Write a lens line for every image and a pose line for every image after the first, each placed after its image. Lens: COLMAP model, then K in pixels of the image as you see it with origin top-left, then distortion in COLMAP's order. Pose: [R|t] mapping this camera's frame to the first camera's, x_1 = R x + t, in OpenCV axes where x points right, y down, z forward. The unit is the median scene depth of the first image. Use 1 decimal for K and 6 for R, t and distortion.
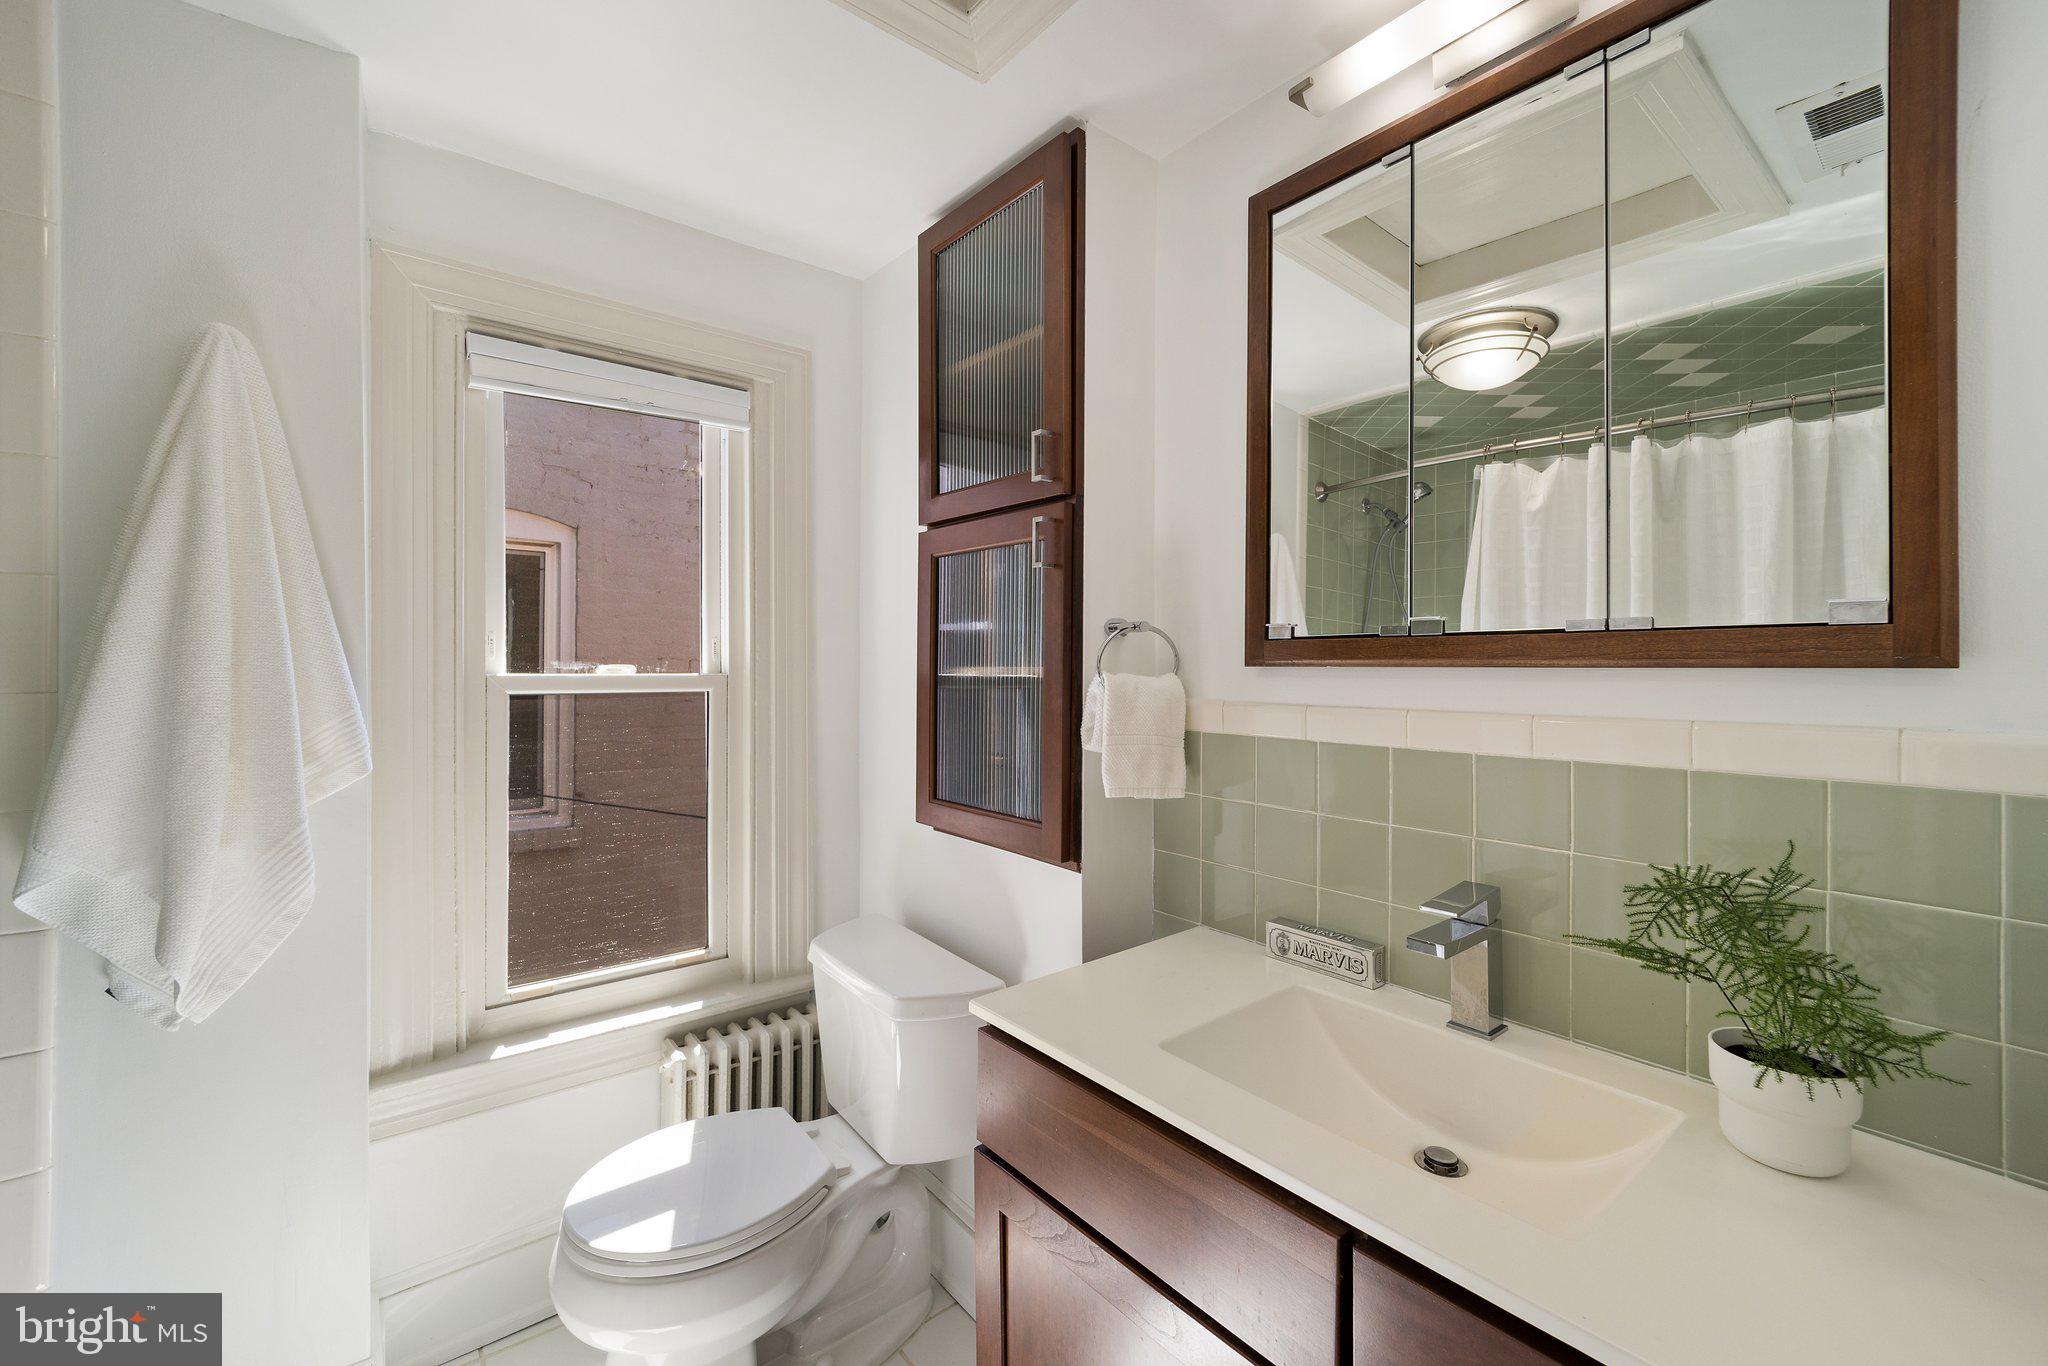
lens RADIAL K [[827.9, 0, 1016.2], [0, 827.9, 661.9], [0, 0, 1]] dist [-0.002561, -0.000377]
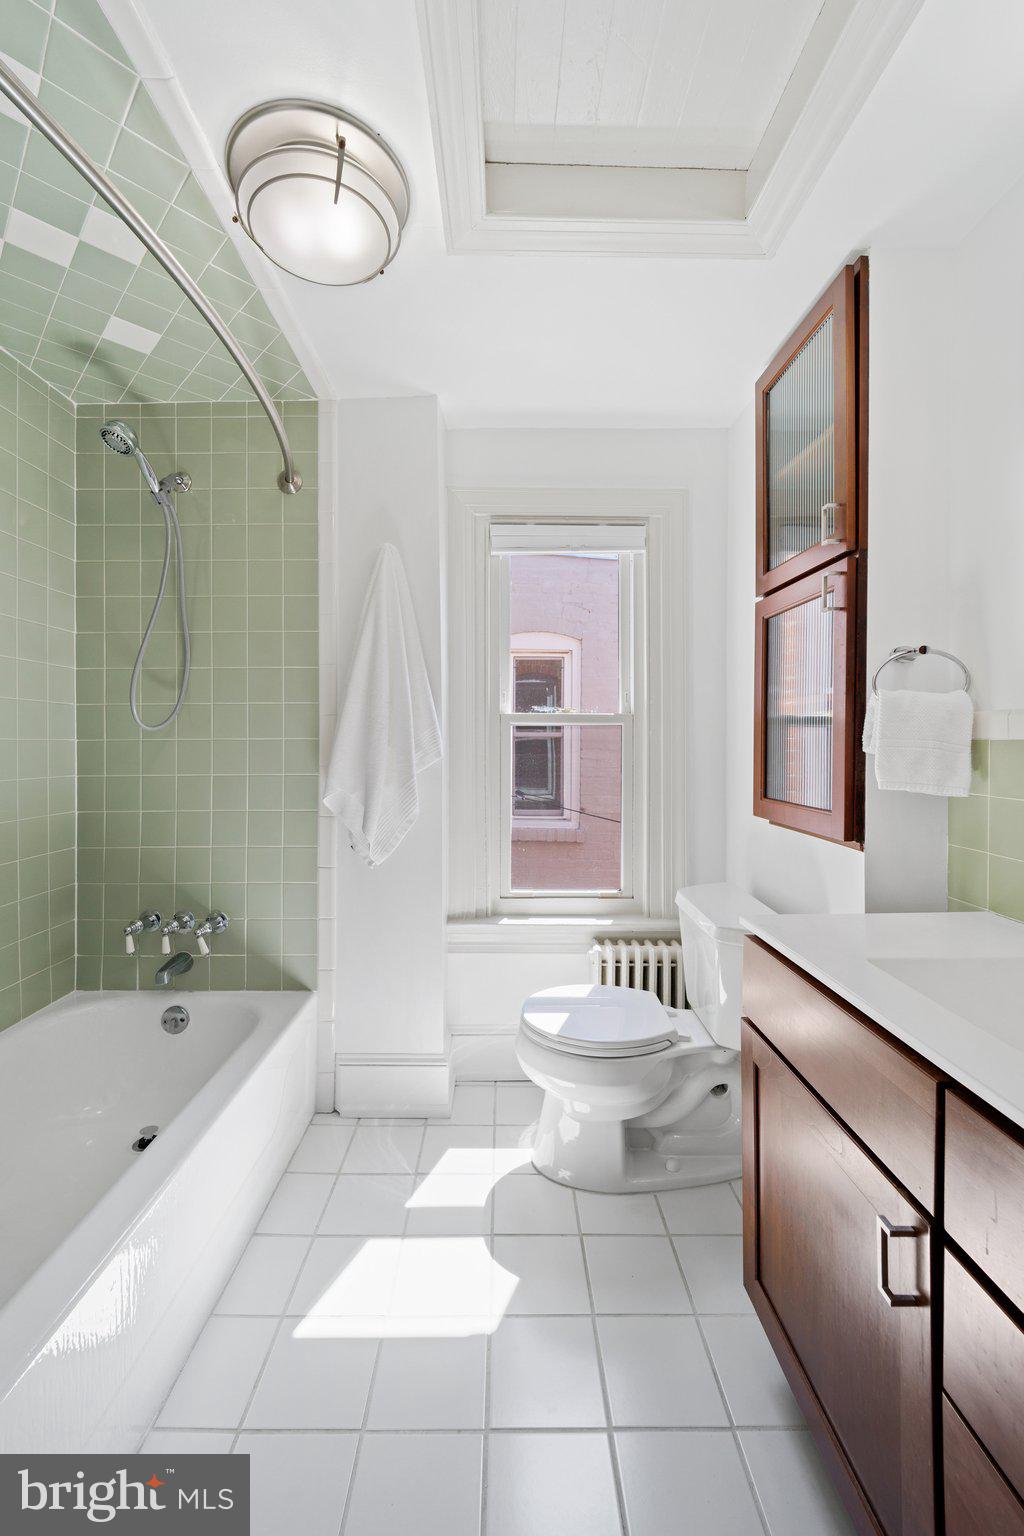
lens RADIAL K [[620.9, 0, 503.8], [0, 620.9, 748.8], [0, 0, 1]] dist [-0.002561, -0.000377]
pose [[0.790649, 0.006407, -0.612236, 0.204949], [0.001324, 0.999925, 0.012173, 0.080742], [0.612268, -0.010435, 0.790581, -0.069937]]
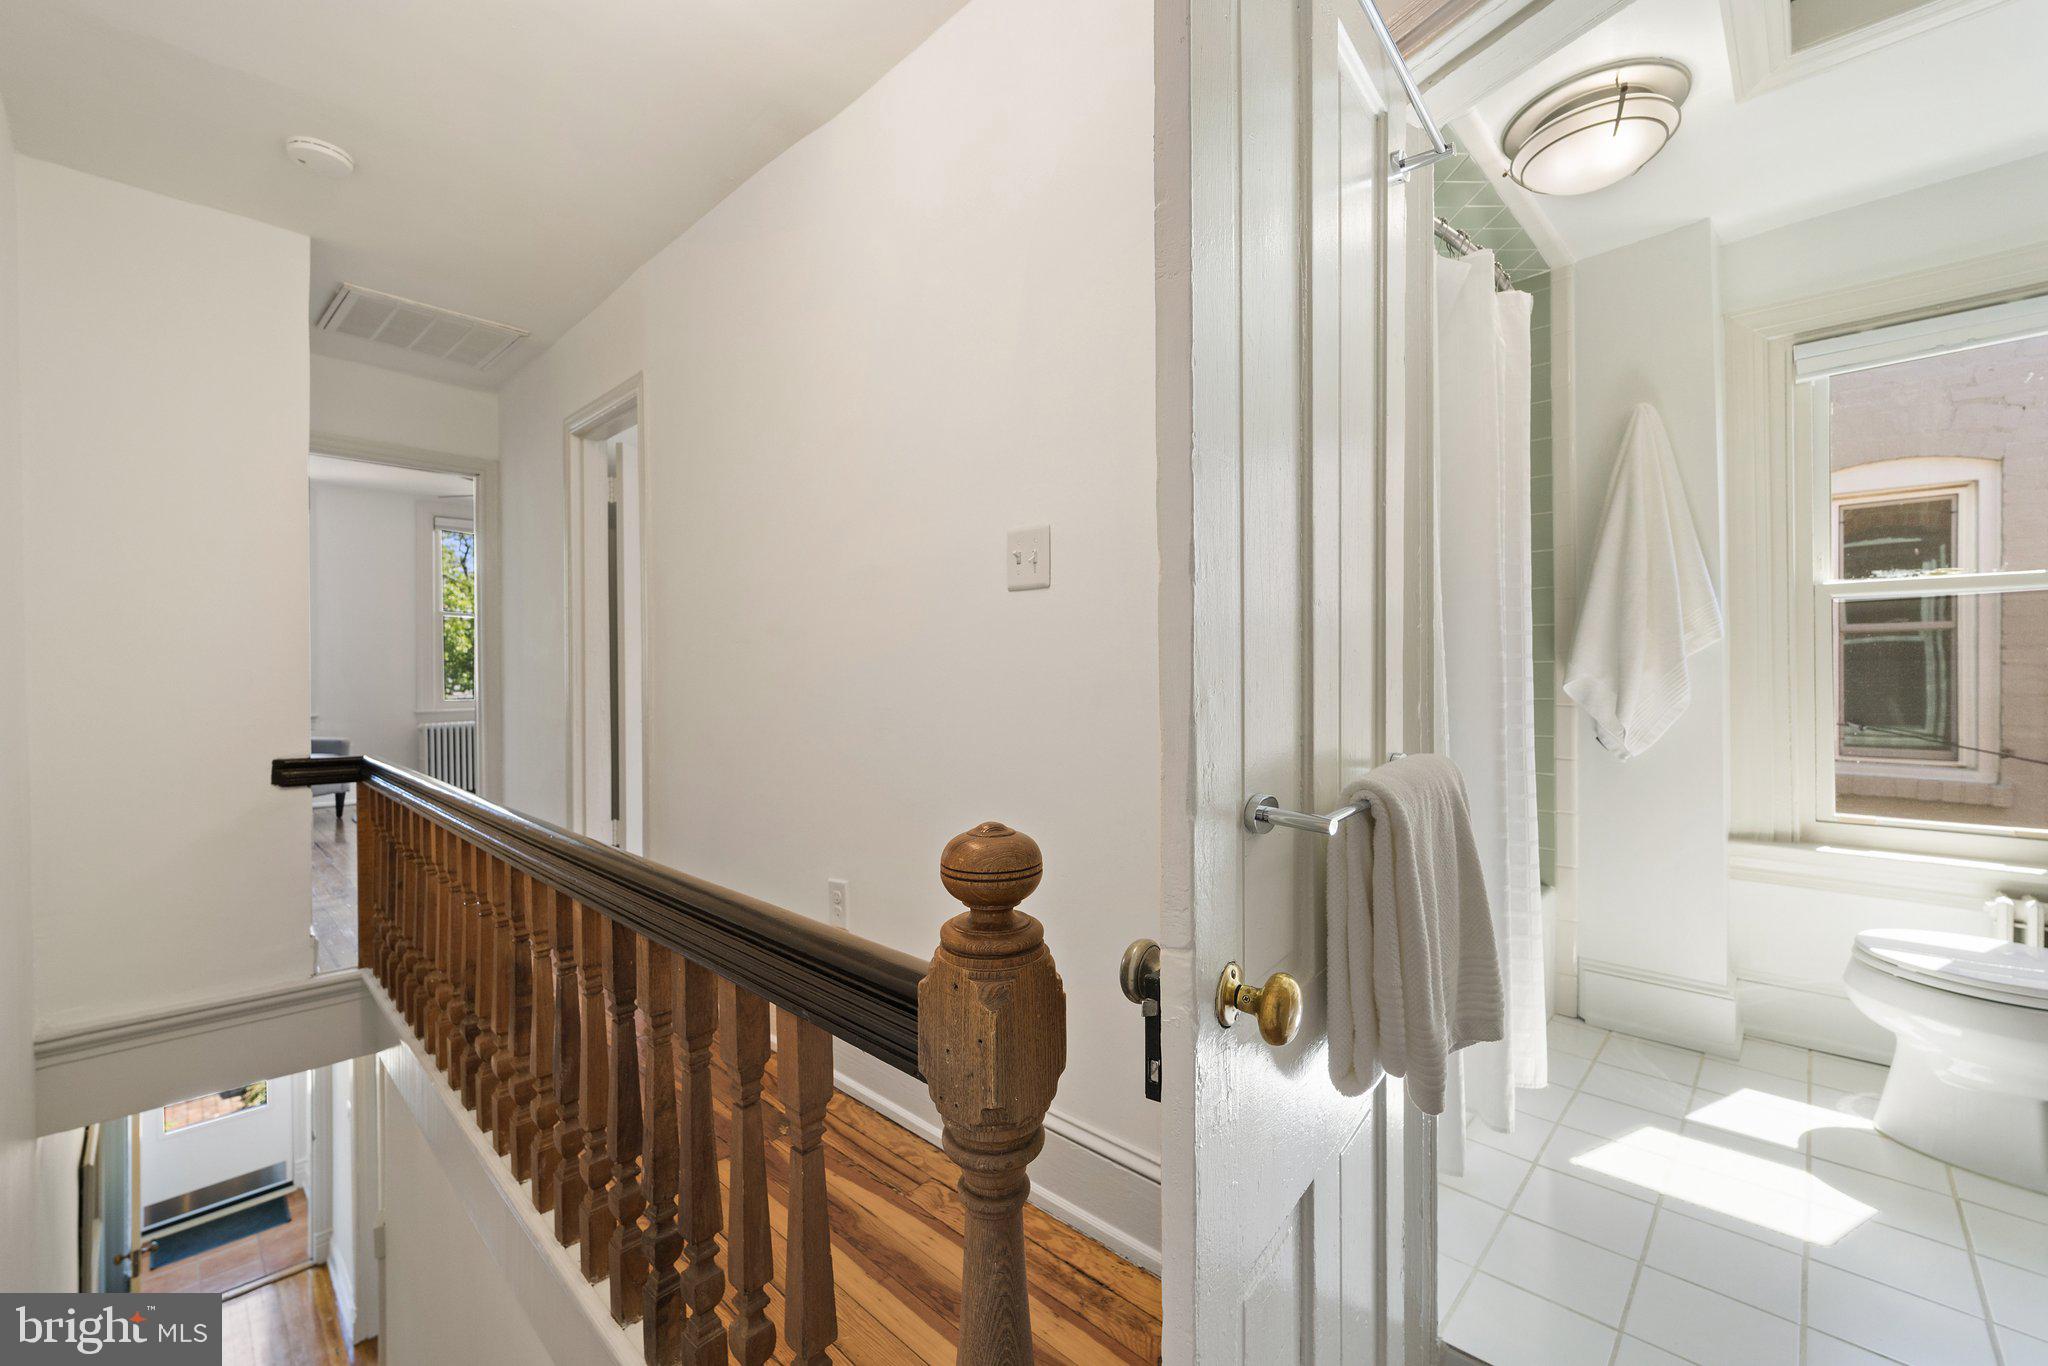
lens RADIAL K [[839.6, 0, 1024.0], [0, 839.6, 683.0], [0, 0, 1]] dist [0.001426, -0.000360]
pose [[0.154436, 0.004950, -0.987990, 0.592145], [0.017875, 0.999810, 0.007803, 0.157204], [0.987841, -0.018866, 0.154318, -0.577532]]
